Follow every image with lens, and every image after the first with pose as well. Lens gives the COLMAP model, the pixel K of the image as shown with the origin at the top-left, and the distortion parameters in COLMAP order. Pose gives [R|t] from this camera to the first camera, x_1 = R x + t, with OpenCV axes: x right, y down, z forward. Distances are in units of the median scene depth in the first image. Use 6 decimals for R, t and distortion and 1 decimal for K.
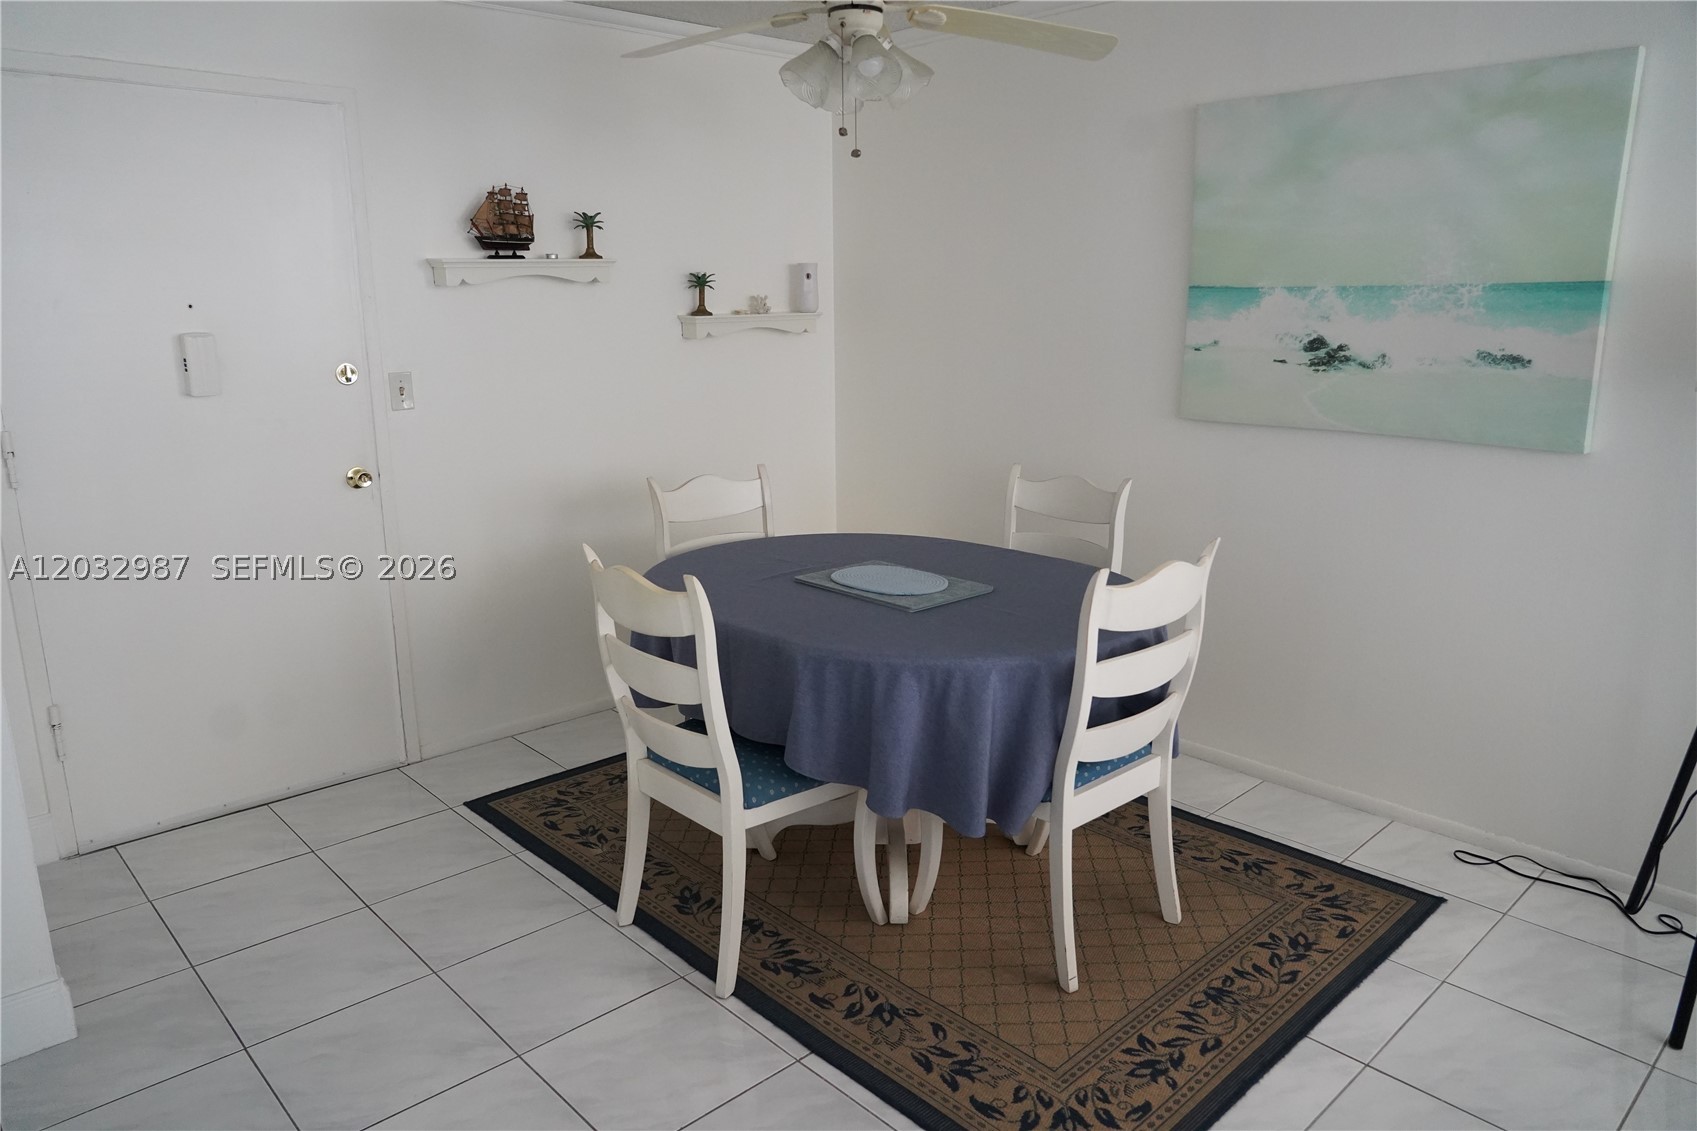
lens RADIAL K [[1148.8, 0, 851.3], [0, 1148.8, 564.3], [0, 0, 1]] dist [-0.025890, 0.011325]
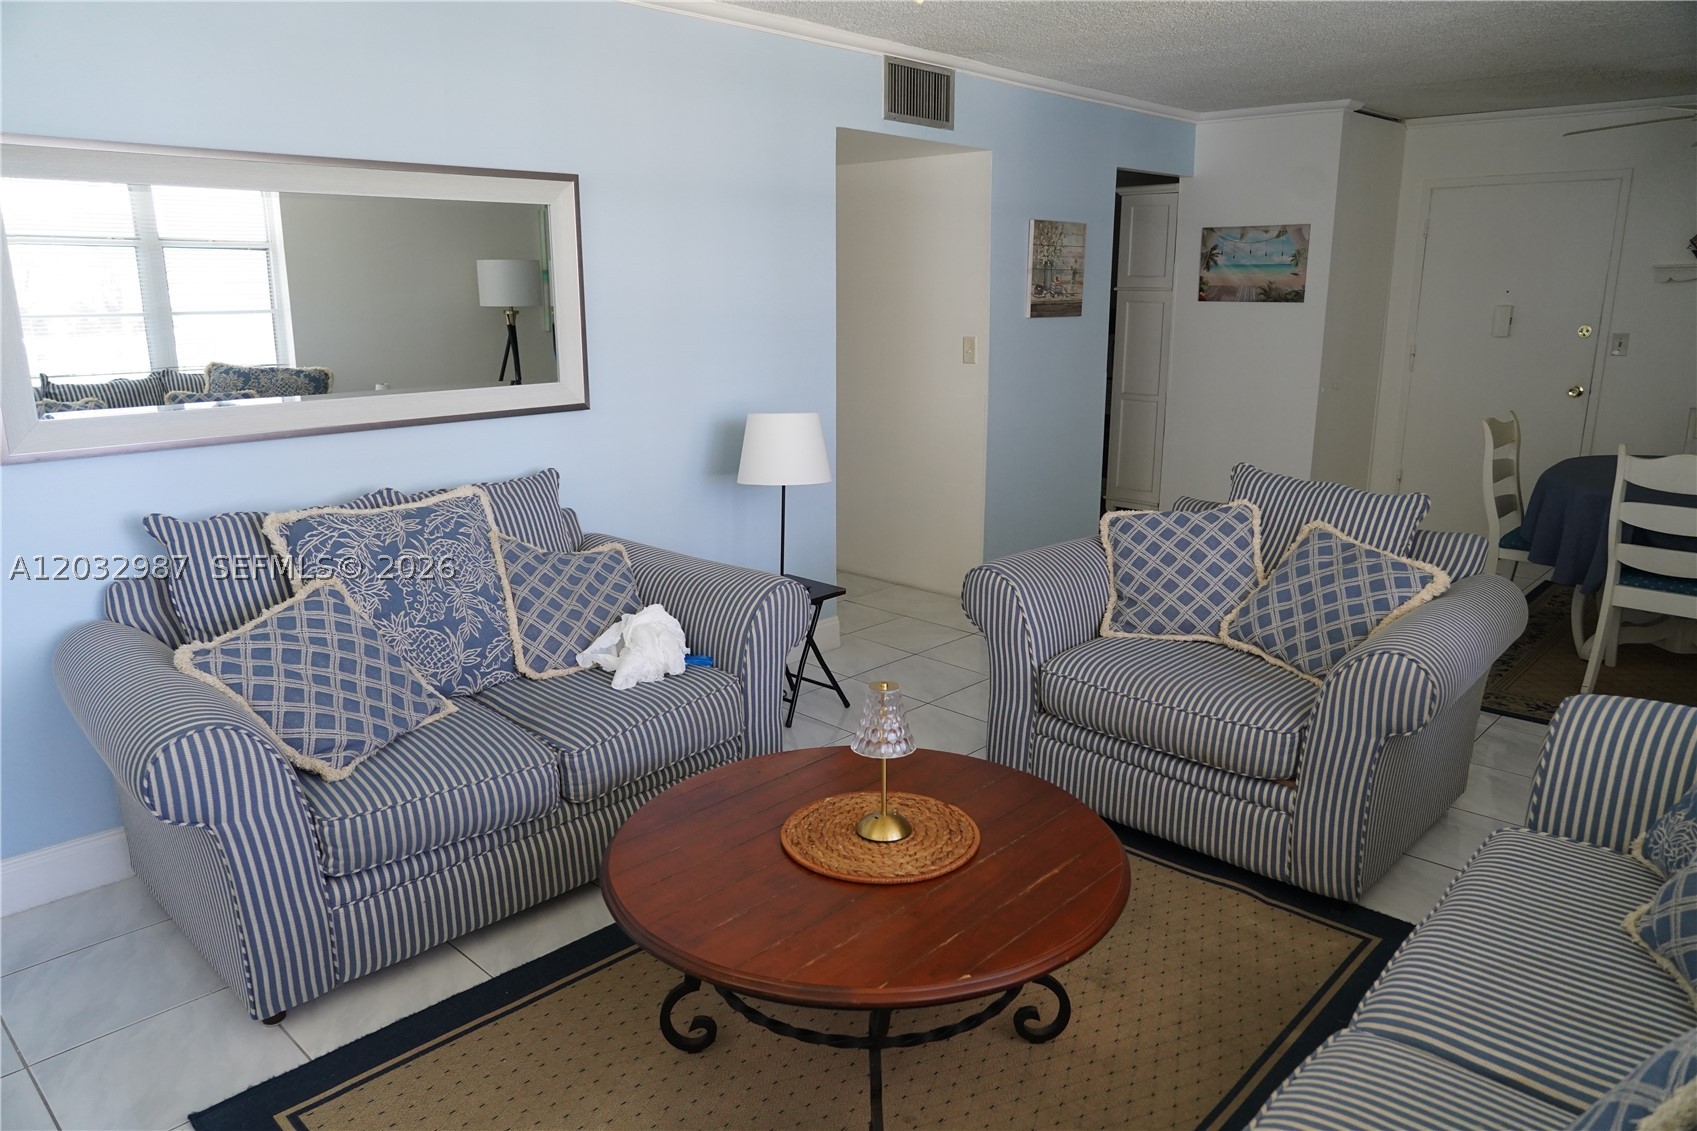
lens RADIAL K [[1148.8, 0, 851.3], [0, 1148.8, 564.3], [0, 0, 1]] dist [-0.025890, 0.011325]
pose [[0.058067, 0.242725, -0.968356, 1.205402], [-0.227358, 0.947718, 0.223918, 0.036162], [0.972078, 0.207162, 0.110216, -0.208628]]
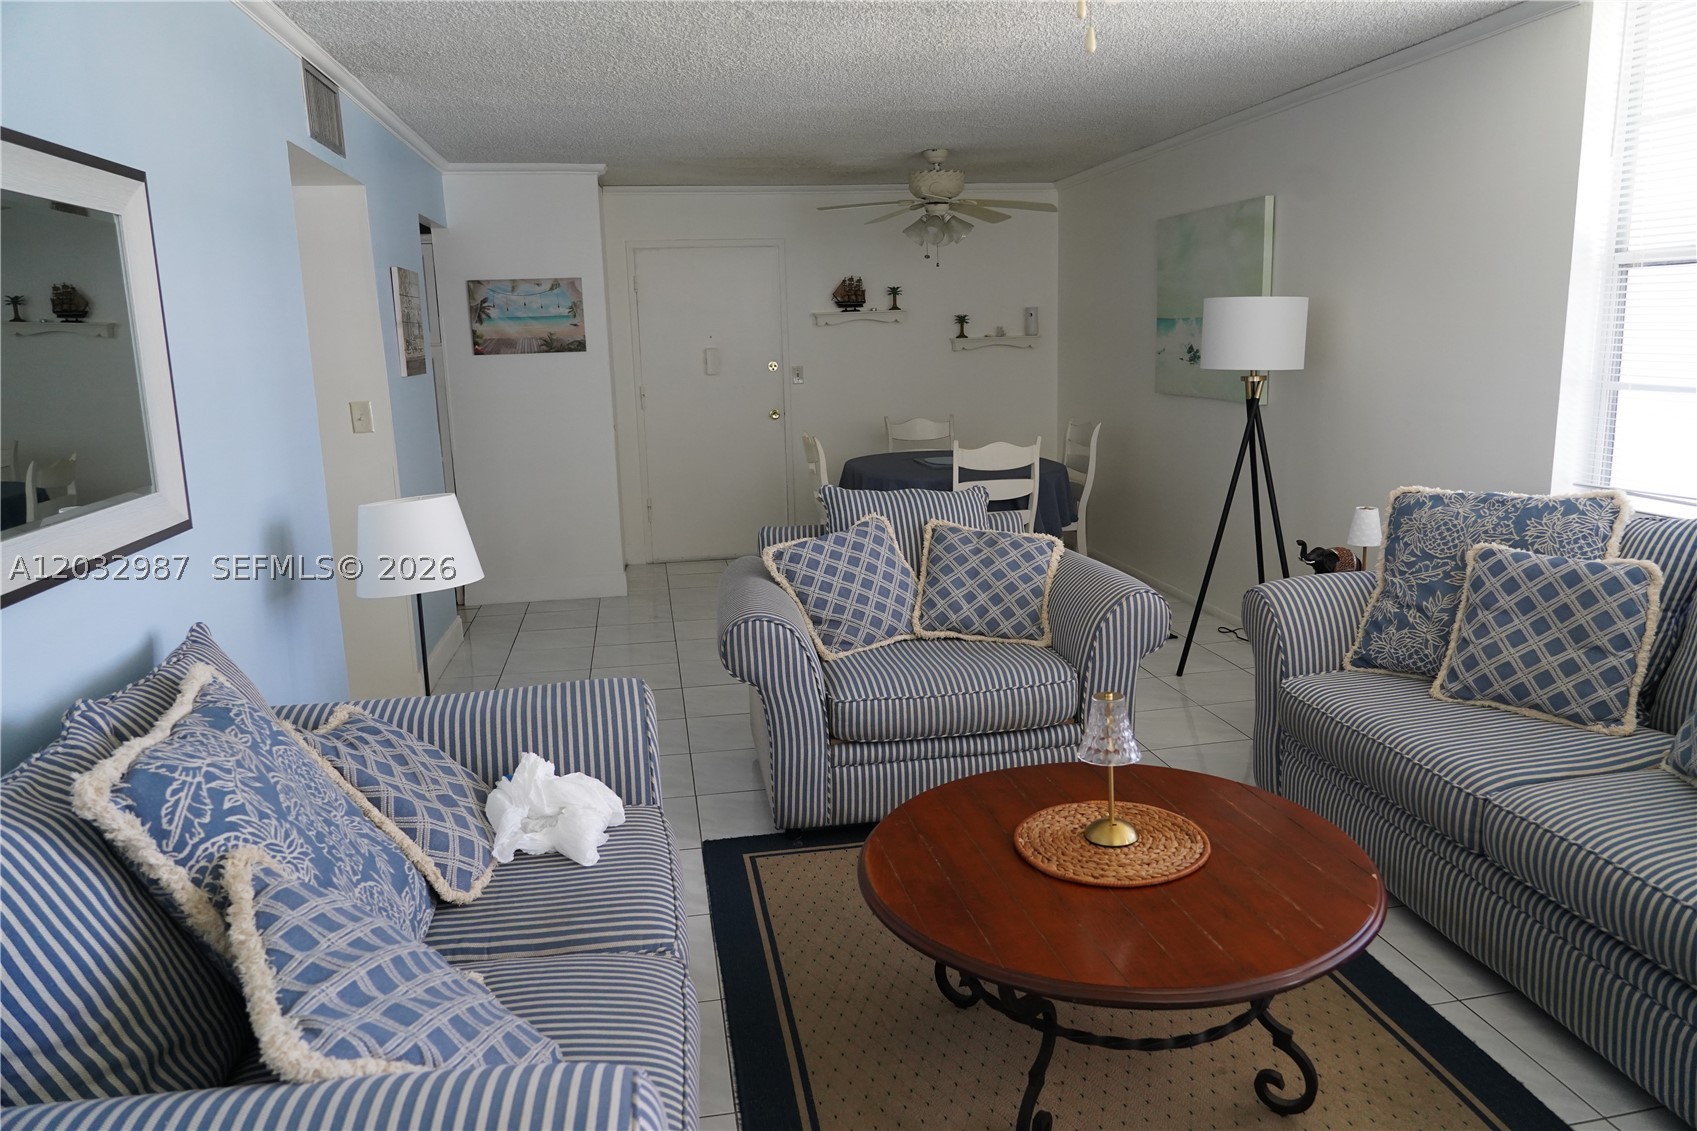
lens RADIAL K [[1148.8, 0, 851.3], [0, 1148.8, 564.3], [0, 0, 1]] dist [-0.025890, 0.011325]
pose [[0.842907, 0.090684, -0.530362, 0.839424], [-0.101744, 0.994775, 0.008390, 0.167142], [0.528352, 0.046889, 0.847730, -0.726686]]
